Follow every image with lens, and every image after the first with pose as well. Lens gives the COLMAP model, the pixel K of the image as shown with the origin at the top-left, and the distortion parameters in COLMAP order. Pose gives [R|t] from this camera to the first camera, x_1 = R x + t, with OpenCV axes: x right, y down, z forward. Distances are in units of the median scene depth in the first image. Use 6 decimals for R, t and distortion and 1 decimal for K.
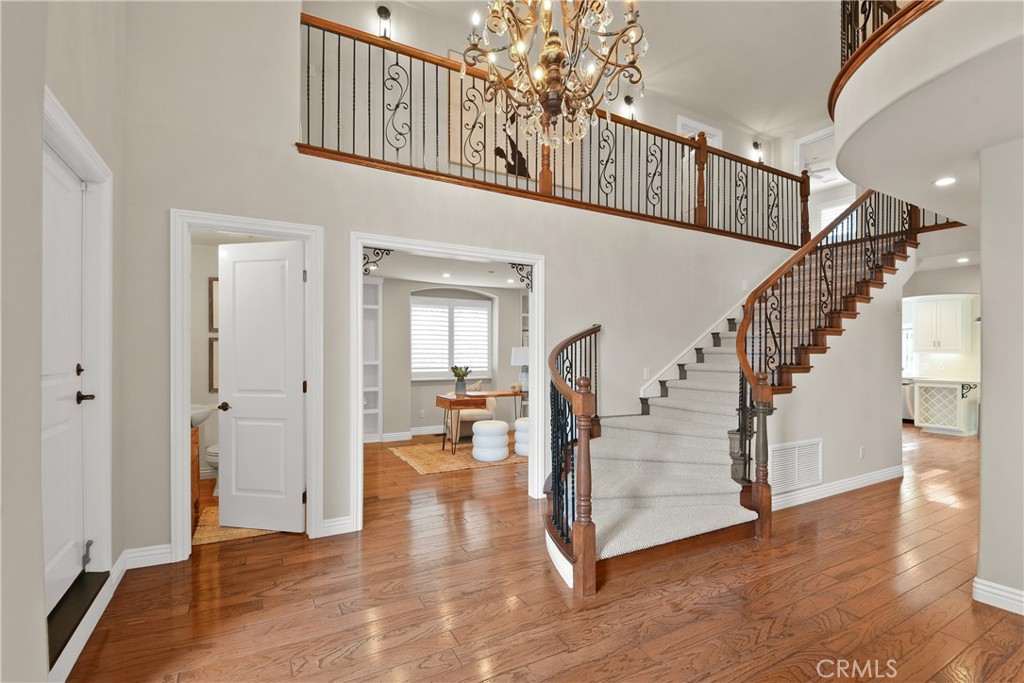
lens RADIAL K [[464.1, 0, 512.0], [0, 464.1, 355.6], [0, 0, 1]] dist [0.021137, -0.027184]
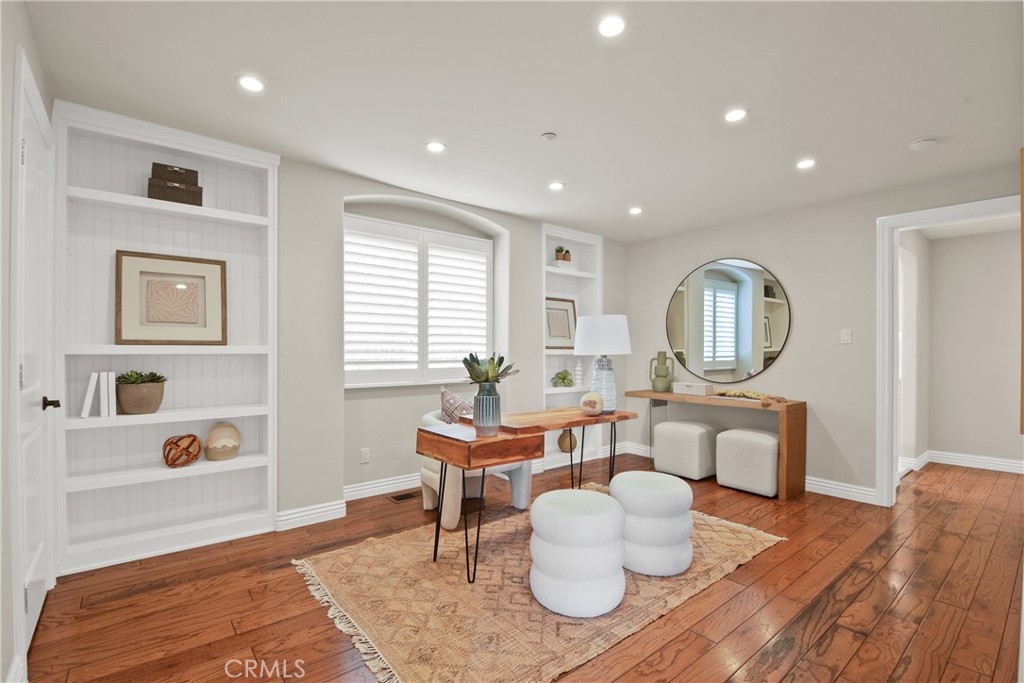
lens RADIAL K [[464.1, 0, 512.0], [0, 464.1, 355.6], [0, 0, 1]] dist [0.021137, -0.027184]
pose [[0.983299, 0.002187, 0.181986, -0.138261], [-0.003235, 0.999980, 0.005464, 0.017571], [-0.181971, -0.005961, 0.983286, 0.515705]]
